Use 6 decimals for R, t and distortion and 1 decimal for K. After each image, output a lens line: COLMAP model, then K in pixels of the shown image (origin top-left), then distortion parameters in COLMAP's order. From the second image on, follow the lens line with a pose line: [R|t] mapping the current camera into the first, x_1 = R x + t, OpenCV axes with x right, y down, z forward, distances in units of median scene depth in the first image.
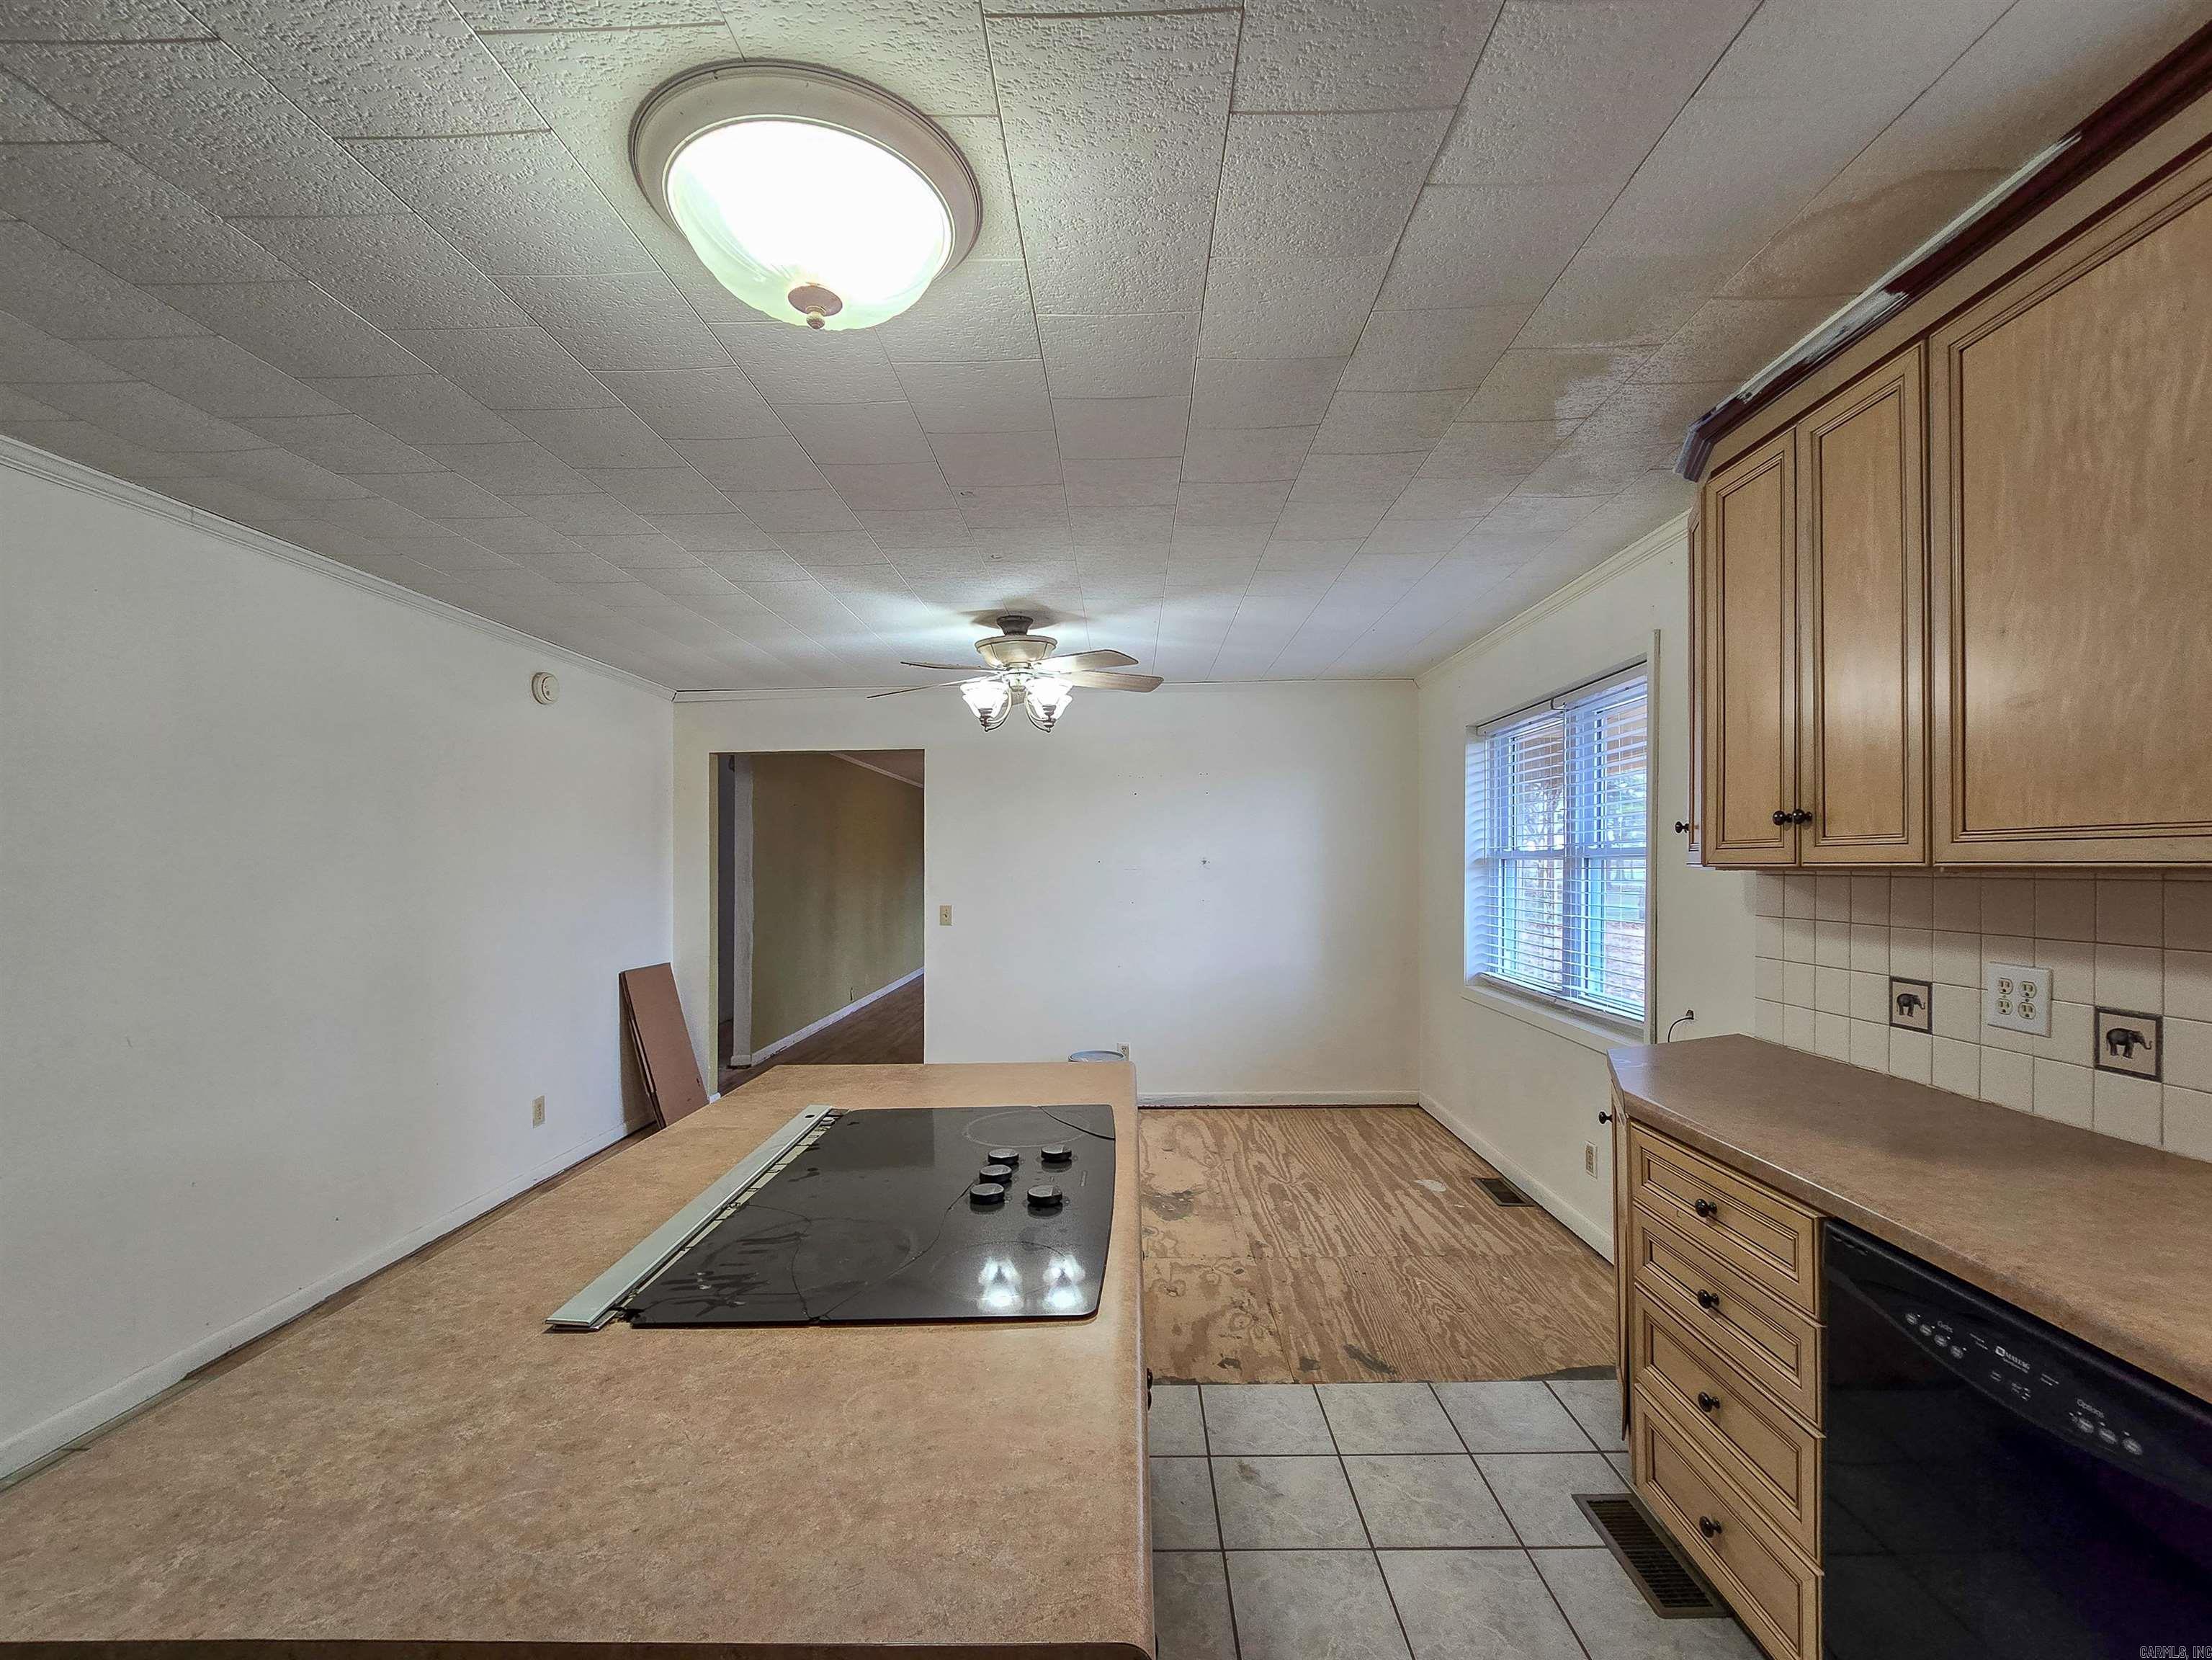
lens RADIAL K [[938.7, 0, 1098.3], [0, 938.7, 864.1], [0, 0, 1]] dist [-0.003184, -0.000507]
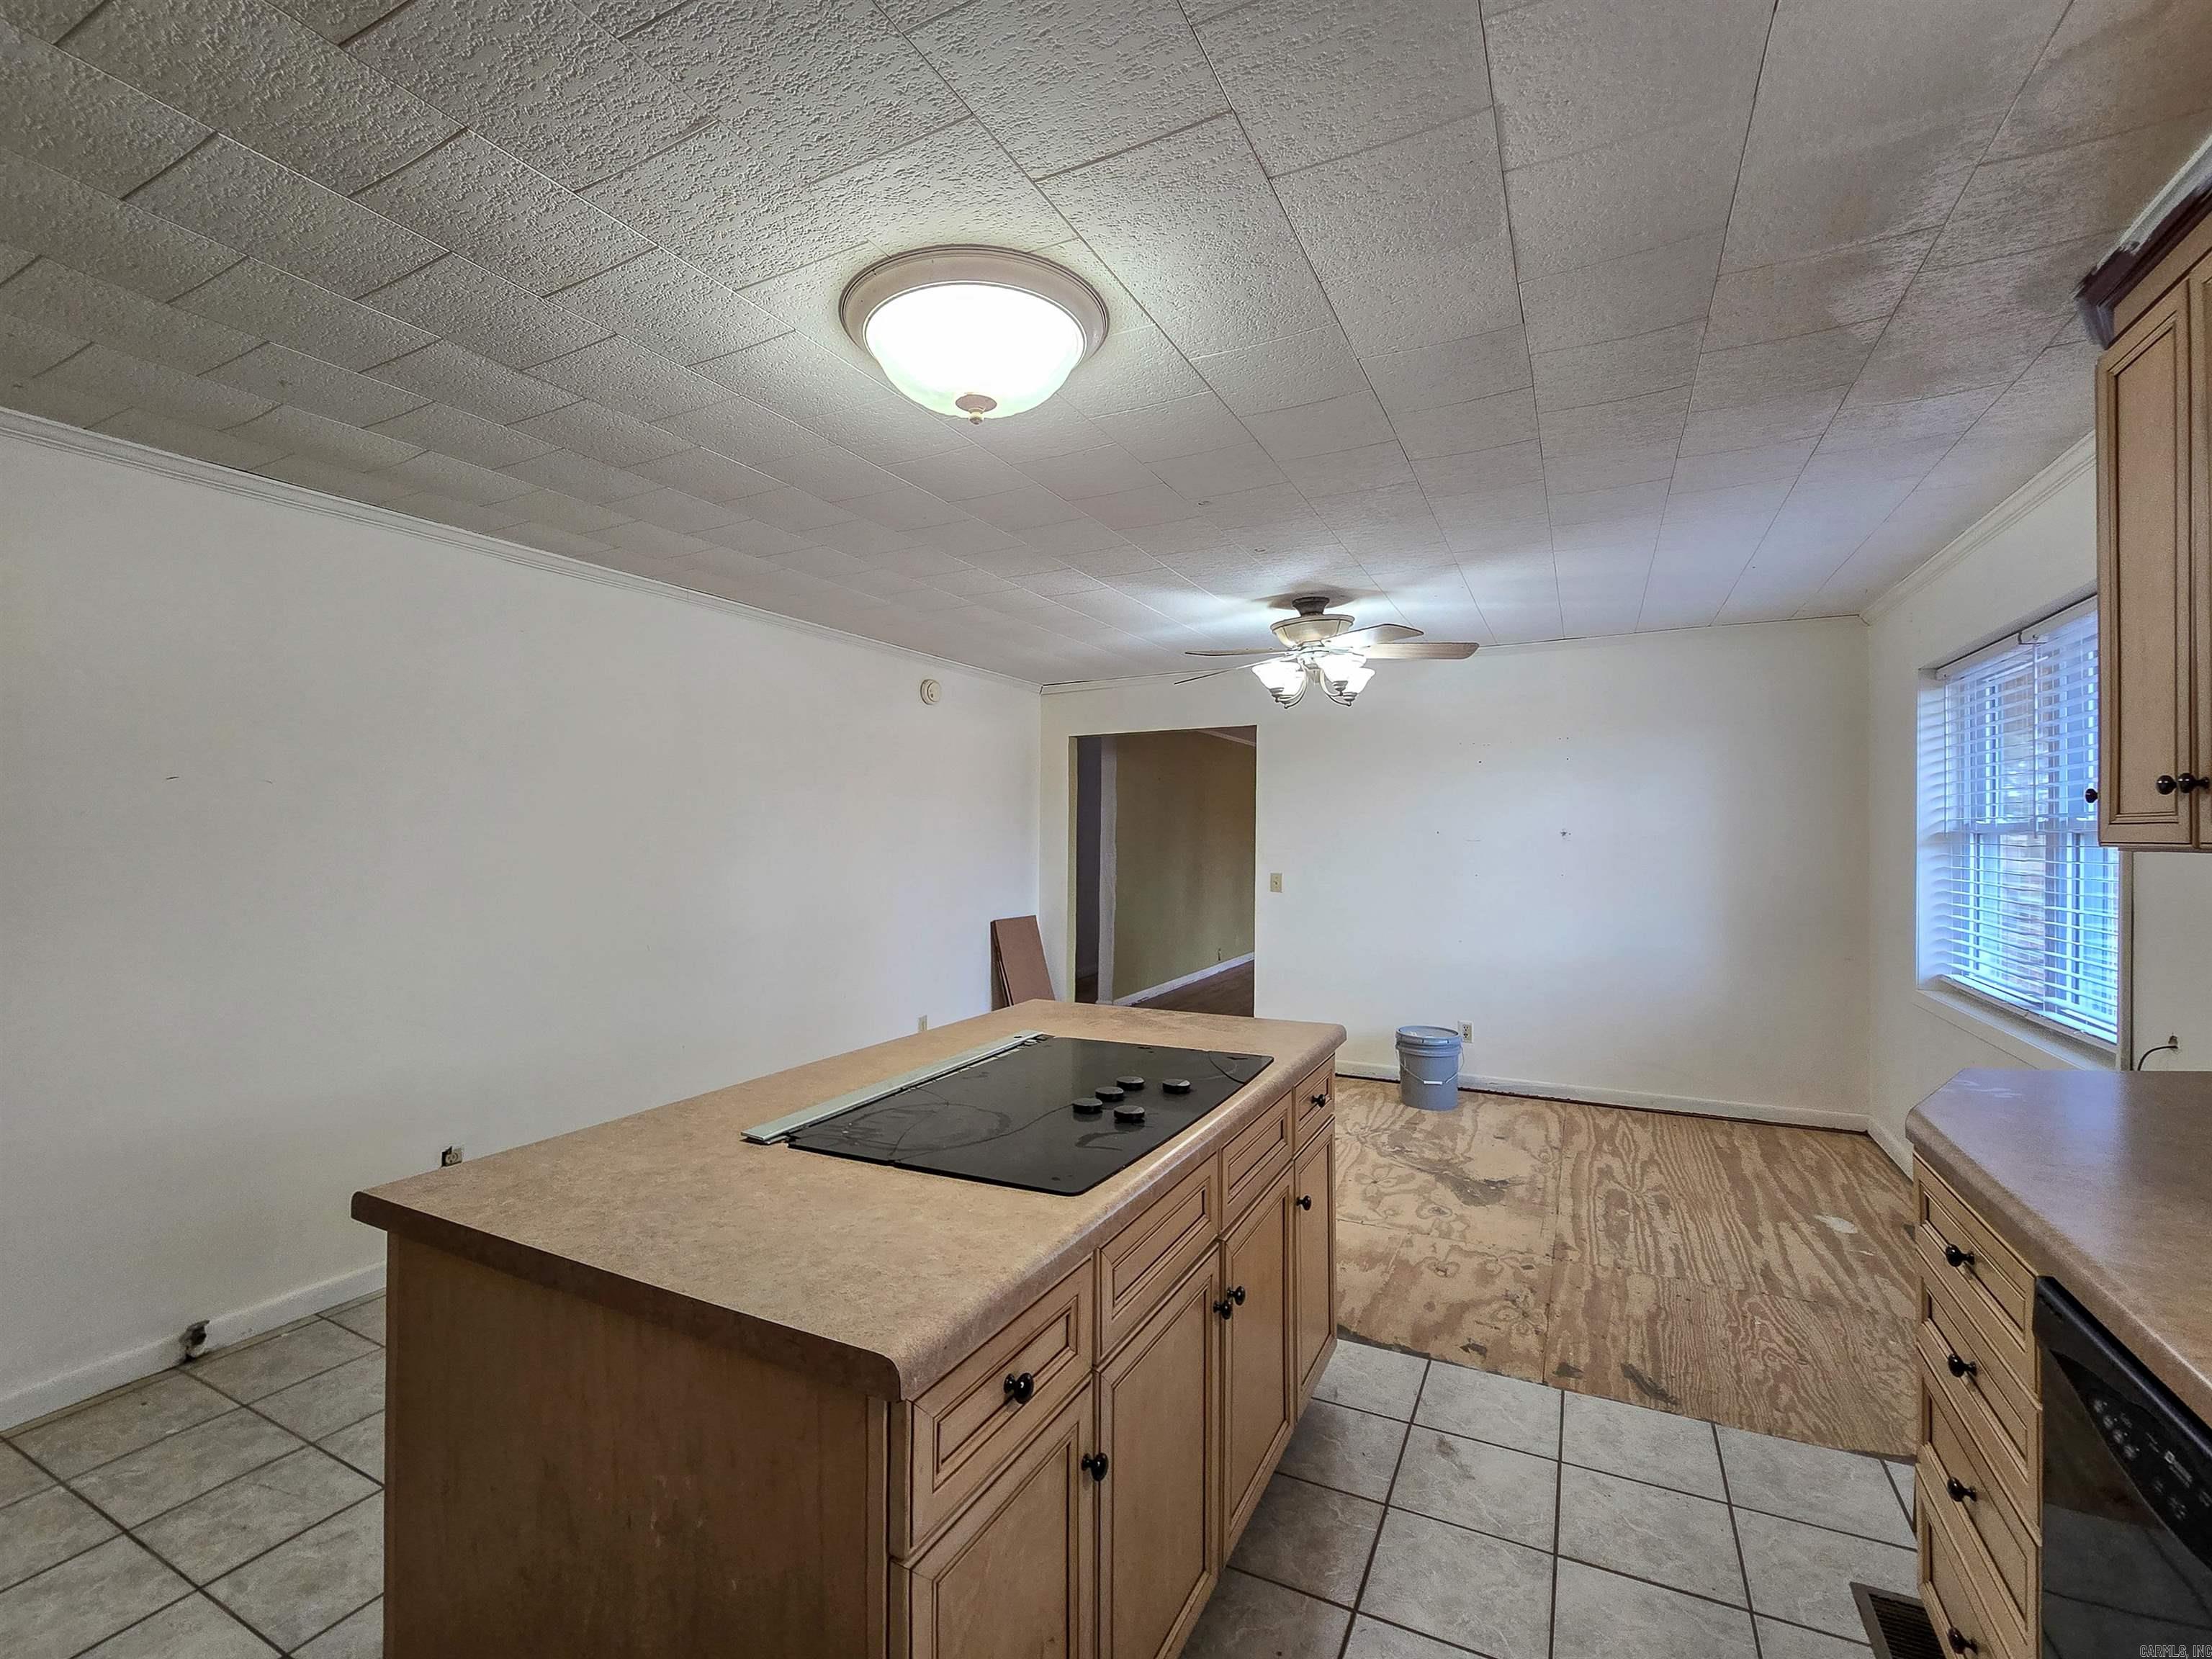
lens RADIAL K [[938.5, 0, 1120.0], [0, 938.5, 821.2], [0, 0, 1]] dist [-0.003184, -0.000507]
pose [[0.909221, 0.003688, -0.416298, 0.215164], [-0.008806, 0.999907, -0.010375, -0.003162], [0.416221, 0.013099, 0.909169, -0.048350]]
